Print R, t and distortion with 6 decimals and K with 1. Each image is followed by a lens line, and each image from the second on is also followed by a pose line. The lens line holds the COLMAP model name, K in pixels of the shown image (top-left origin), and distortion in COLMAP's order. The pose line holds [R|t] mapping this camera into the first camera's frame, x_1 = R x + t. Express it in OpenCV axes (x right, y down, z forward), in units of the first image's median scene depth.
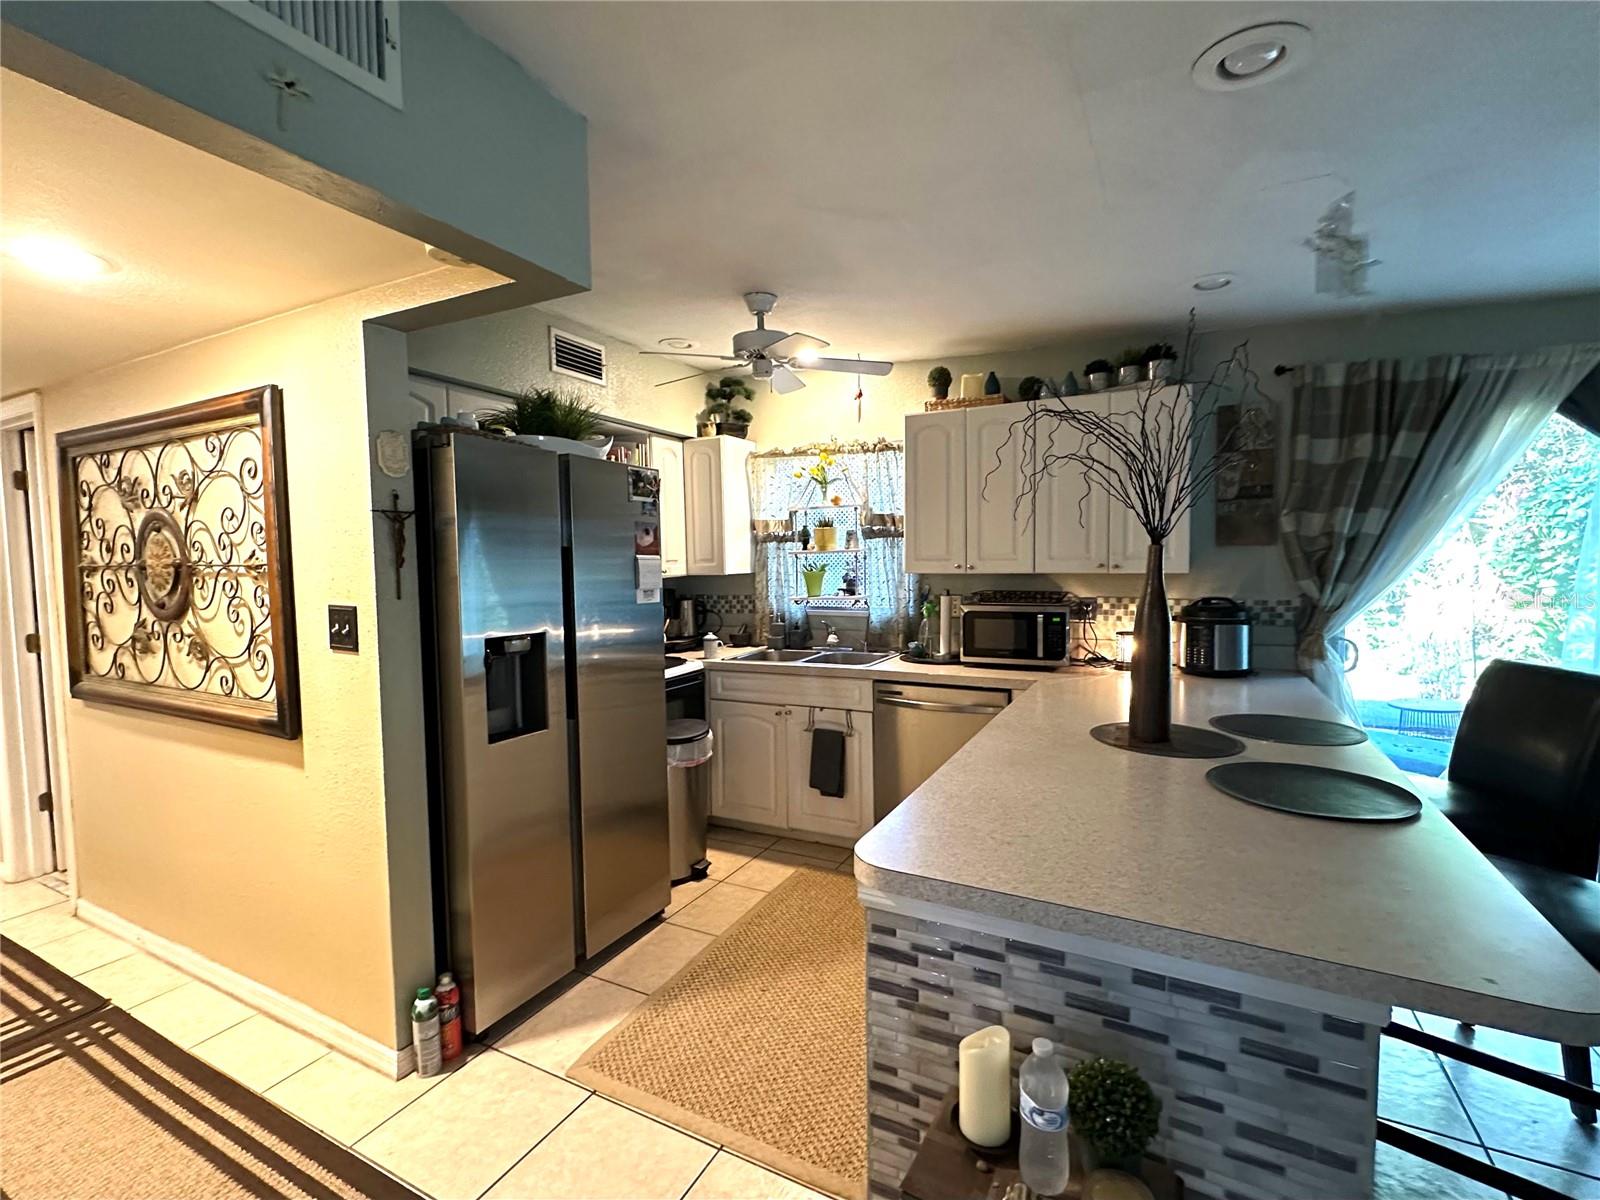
lens RADIAL K [[725.7, 0, 802.5], [0, 725.7, 603.0], [0, 0, 1]] dist [-0.004205, -0.000087]
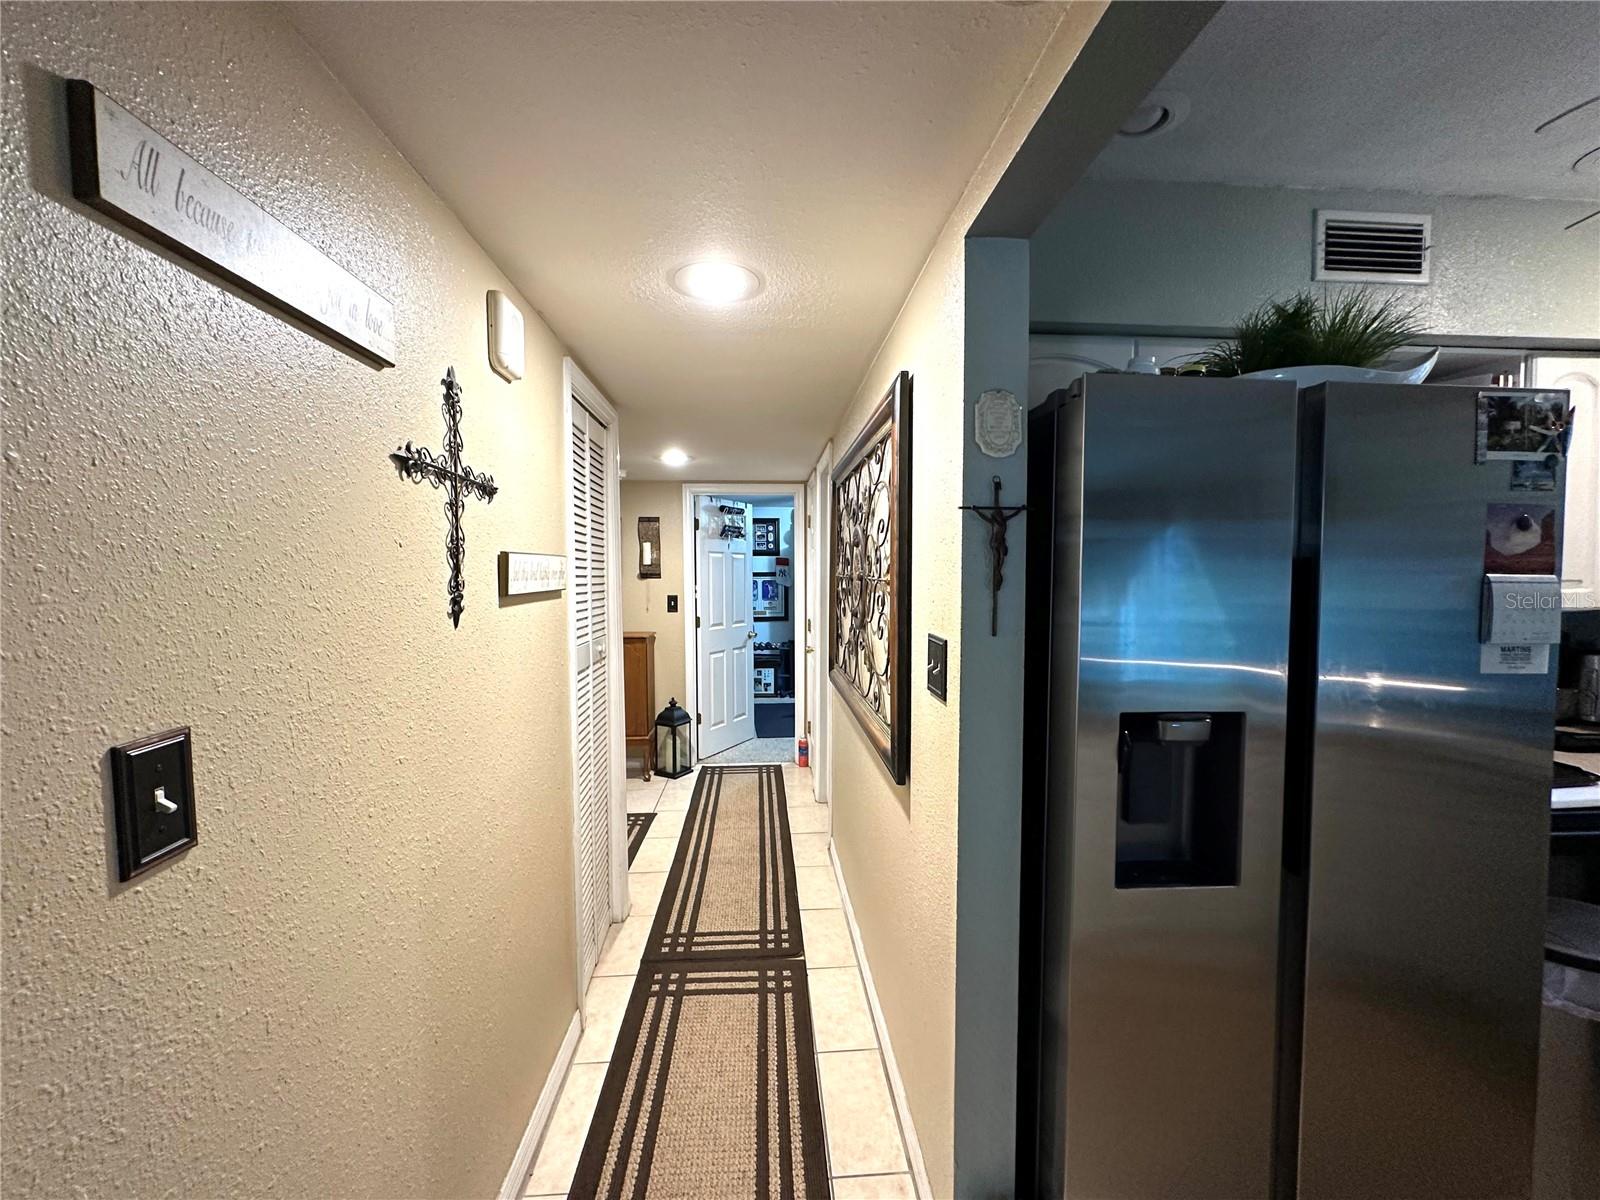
lens RADIAL K [[636.0, 0, 800.3], [0, 636.0, 601.5], [0, 0, 1]] dist [-0.001605, 0.000052]
pose [[0.515265, 0.050287, -0.855554, -0.122018], [-0.059210, 0.997981, 0.022998, -0.035747], [0.854983, 0.038807, 0.517202, 0.467371]]
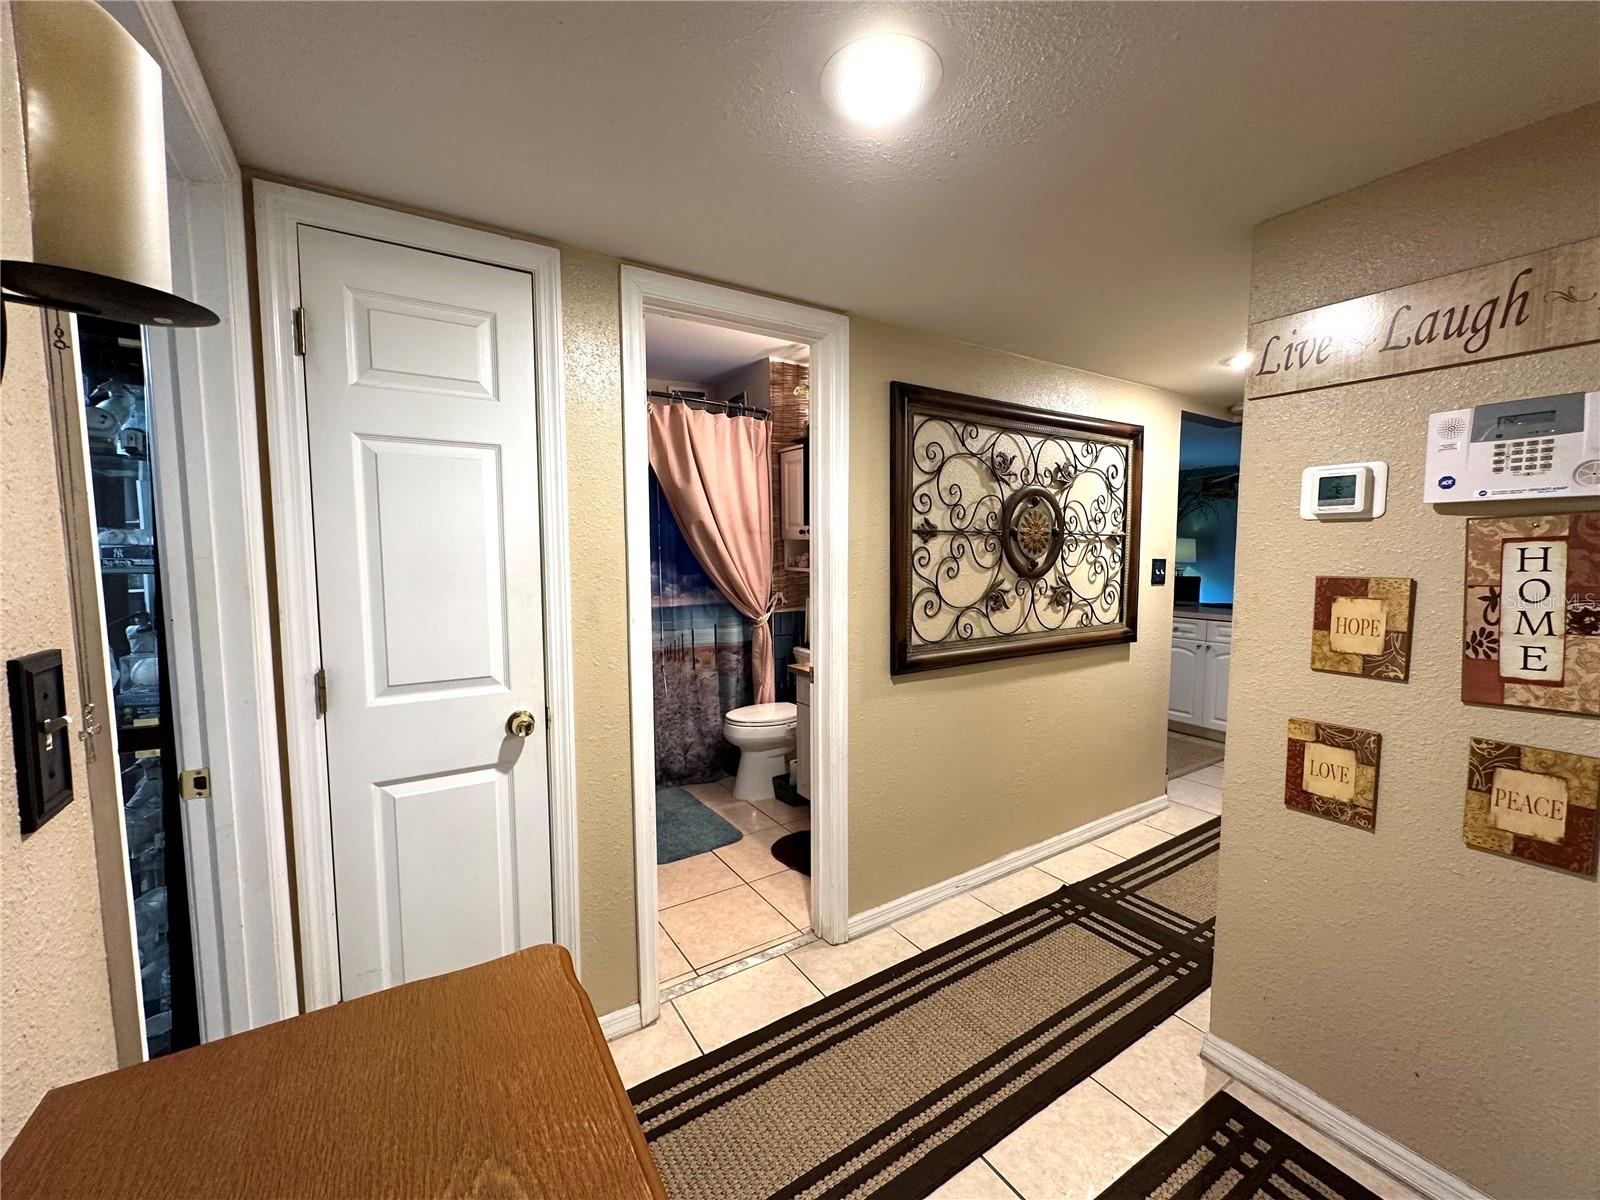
lens RADIAL K [[636.0, 0, 800.3], [0, 636.0, 601.5], [0, 0, 1]] dist [-0.001605, 0.000052]
pose [[0.506302, -0.058903, 0.860342, -2.182903], [0.057834, 0.997738, 0.034275, 0.004961], [-0.860415, 0.032403, 0.508563, 0.856745]]
